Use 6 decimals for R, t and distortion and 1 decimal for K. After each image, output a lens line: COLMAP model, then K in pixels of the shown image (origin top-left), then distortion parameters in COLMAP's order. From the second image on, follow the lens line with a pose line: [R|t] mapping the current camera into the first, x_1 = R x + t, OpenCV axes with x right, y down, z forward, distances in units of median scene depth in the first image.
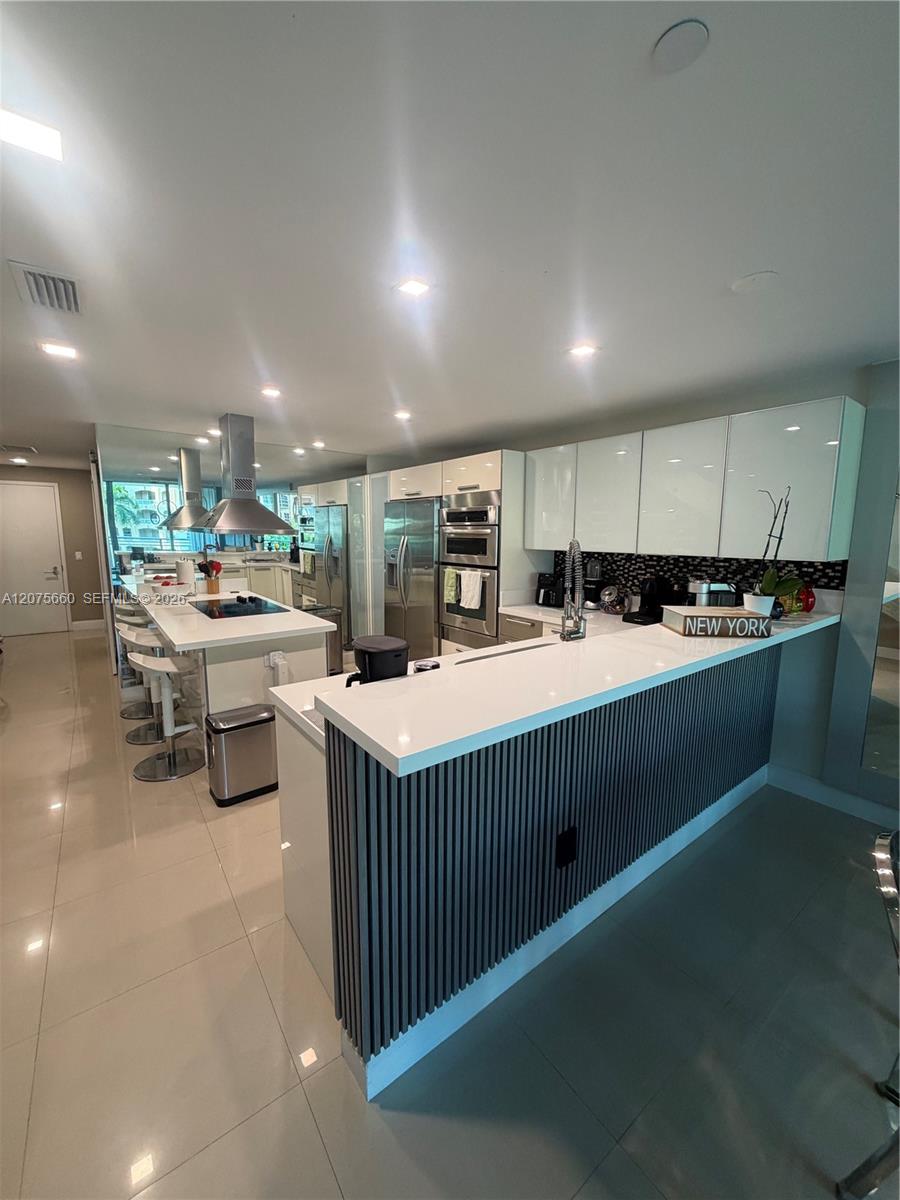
lens RADIAL K [[478.5, 0, 450.0], [0, 478.5, 600.0], [0, 0, 1]] dist [0.001031, 0.000089]
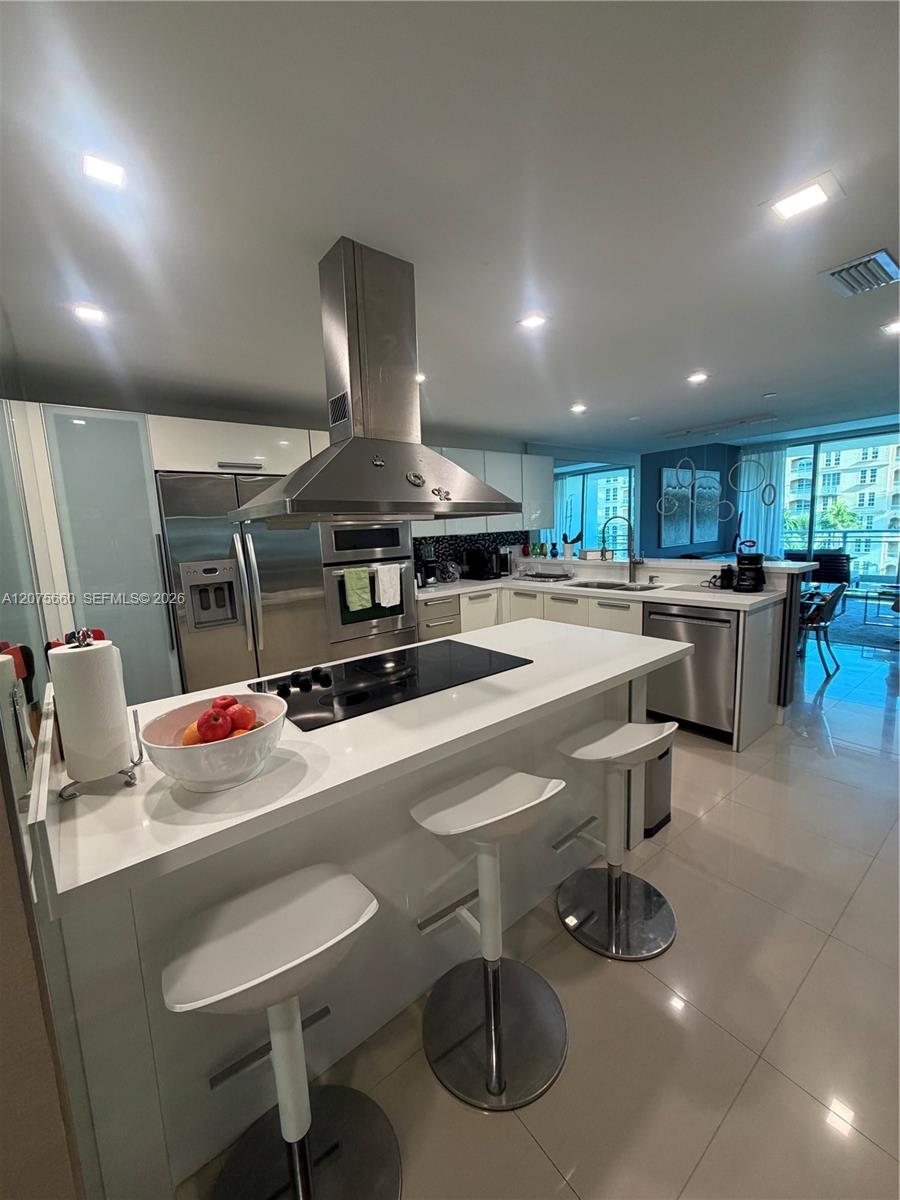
lens RADIAL K [[478.5, 0, 450.0], [0, 478.5, 600.0], [0, 0, 1]] dist [0.001031, 0.000089]
pose [[-0.033311, -0.160369, 0.986495, -0.848507], [0.180420, 0.969862, 0.163757, -0.121039], [-0.983025, 0.183438, -0.003373, 0.878105]]
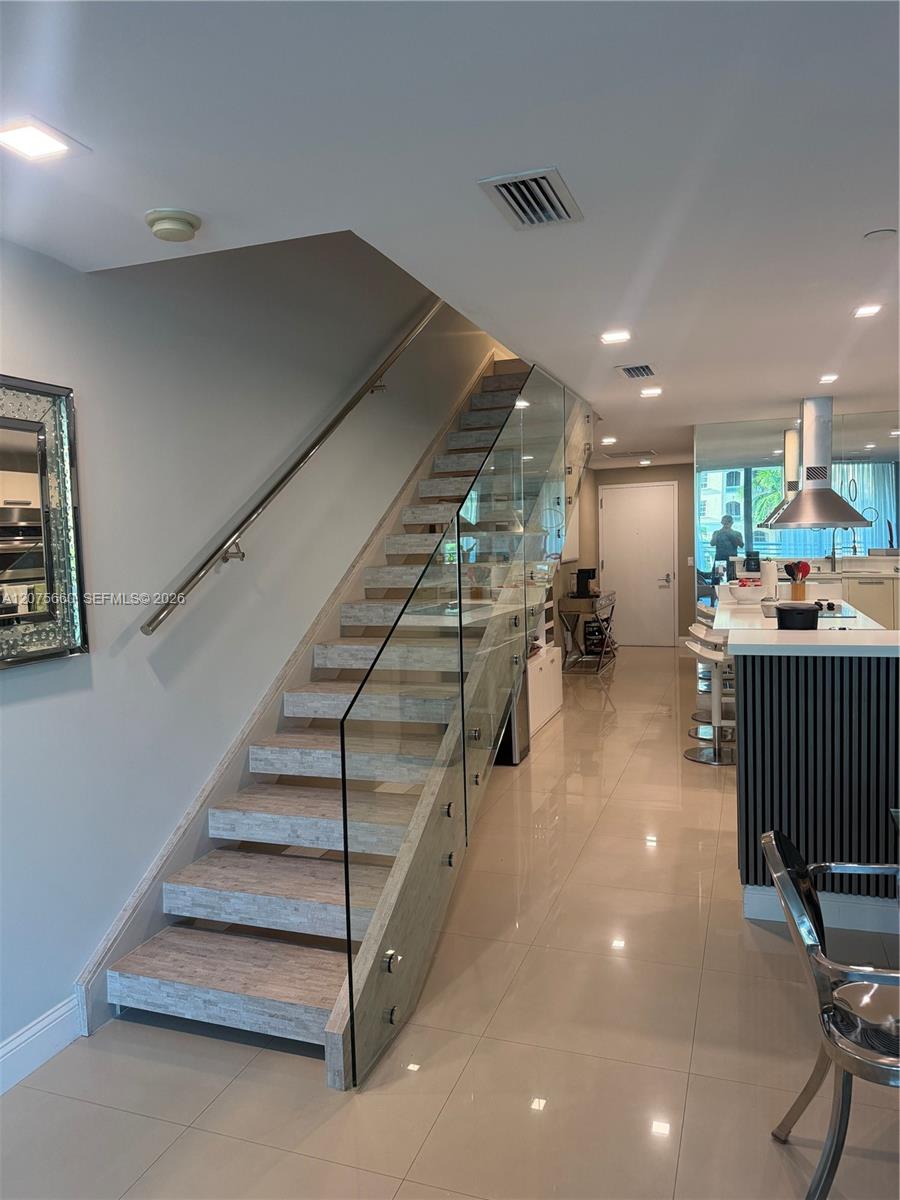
lens RADIAL K [[843.5, 0, 450.0], [0, 843.5, 600.0], [0, 0, 1]] dist [0.003044, 0.000553]
pose [[0.559260, 0.028745, -0.828494, 0.560889], [-0.078798, 0.996717, -0.018610, 0.088454], [0.825239, 0.075692, 0.559689, -0.479083]]
